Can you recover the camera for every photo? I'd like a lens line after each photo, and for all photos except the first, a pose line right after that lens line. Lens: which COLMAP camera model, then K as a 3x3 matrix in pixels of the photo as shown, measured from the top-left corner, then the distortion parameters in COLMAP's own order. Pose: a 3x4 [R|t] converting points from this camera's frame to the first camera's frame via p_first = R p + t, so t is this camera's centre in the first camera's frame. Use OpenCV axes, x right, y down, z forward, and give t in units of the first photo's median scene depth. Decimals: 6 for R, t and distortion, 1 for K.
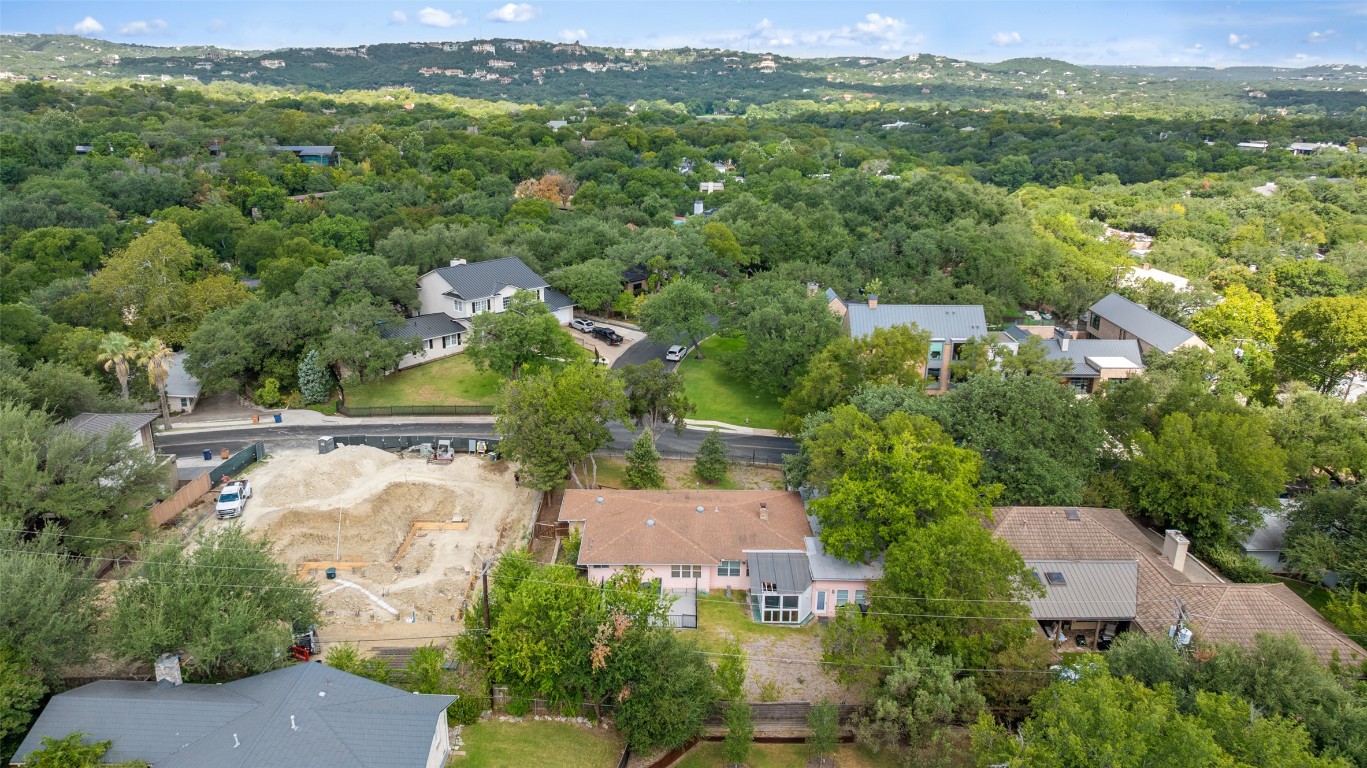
lens RADIAL K [[959.7, 0, 683.5], [0, 959.7, 384.0], [0, 0, 1]] dist [-0.038196, 0.032905]
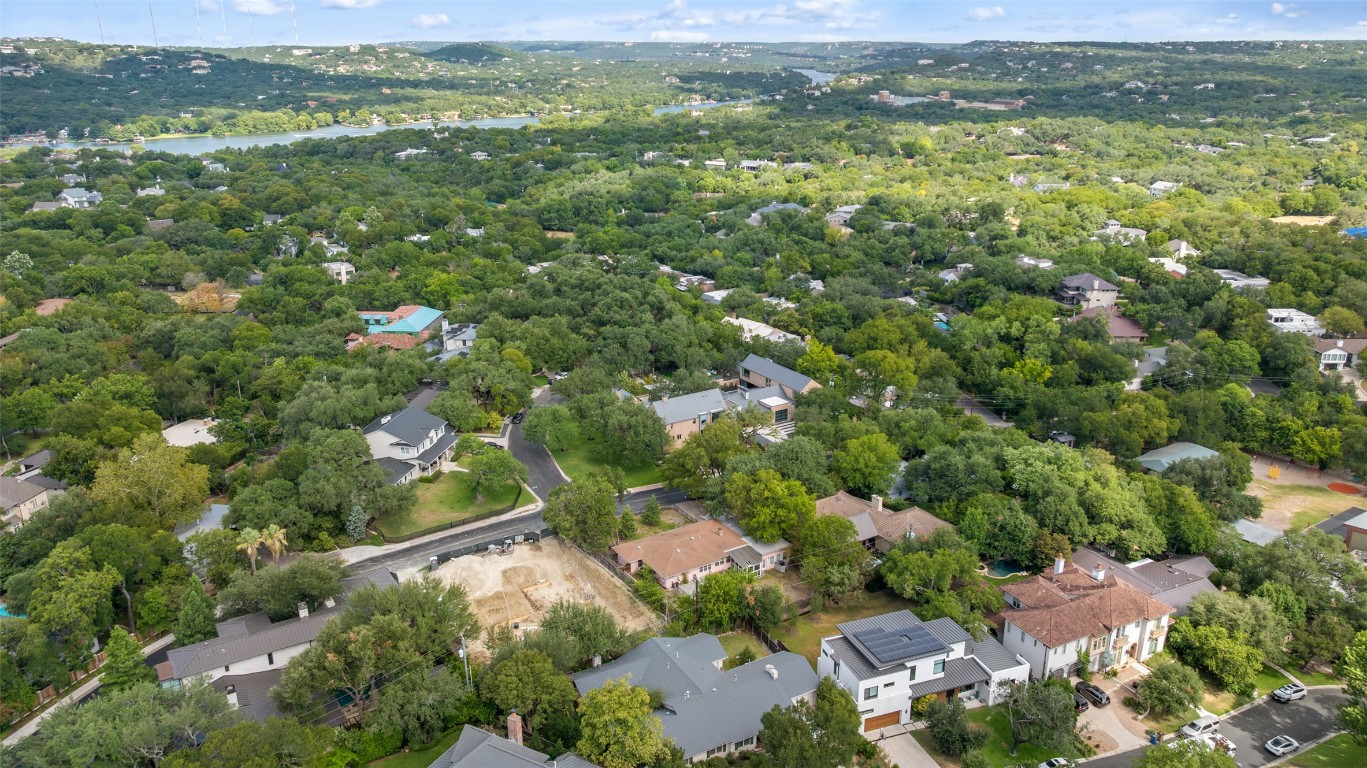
lens RADIAL K [[959.7, 0, 683.5], [0, 959.7, 384.0], [0, 0, 1]] dist [-0.038196, 0.032905]
pose [[0.857954, -0.182207, 0.480329, -0.621537], [0.177620, 0.982536, 0.055451, -0.210243], [-0.482044, 0.037741, 0.875334, -0.543180]]
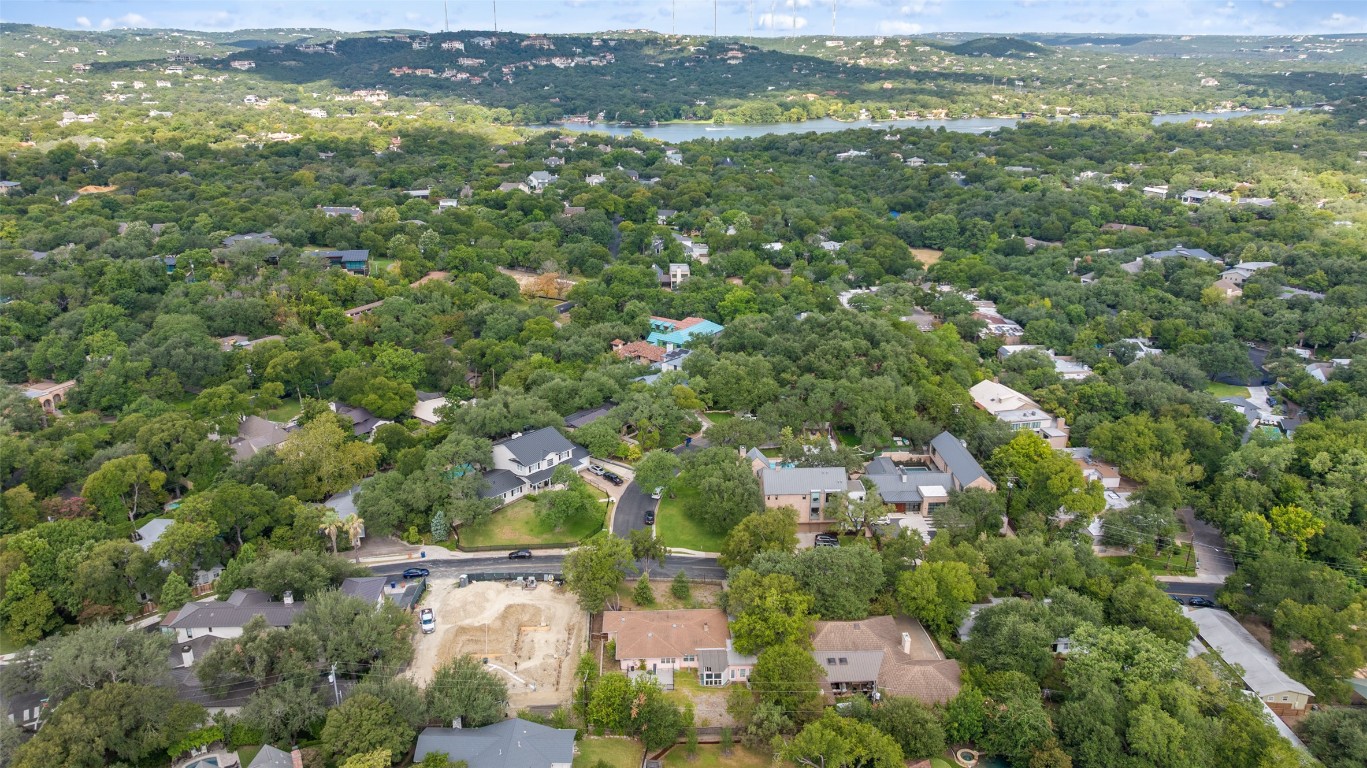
lens RADIAL K [[949.1, 0, 683.5], [0, 949.1, 384.0], [0, 0, 1]] dist [-0.015449, -0.000968]
pose [[0.999423, -0.019802, 0.027600, -0.005481], [0.019365, 0.999684, 0.016019, -0.270116], [-0.027908, -0.015475, 0.999491, -0.647458]]
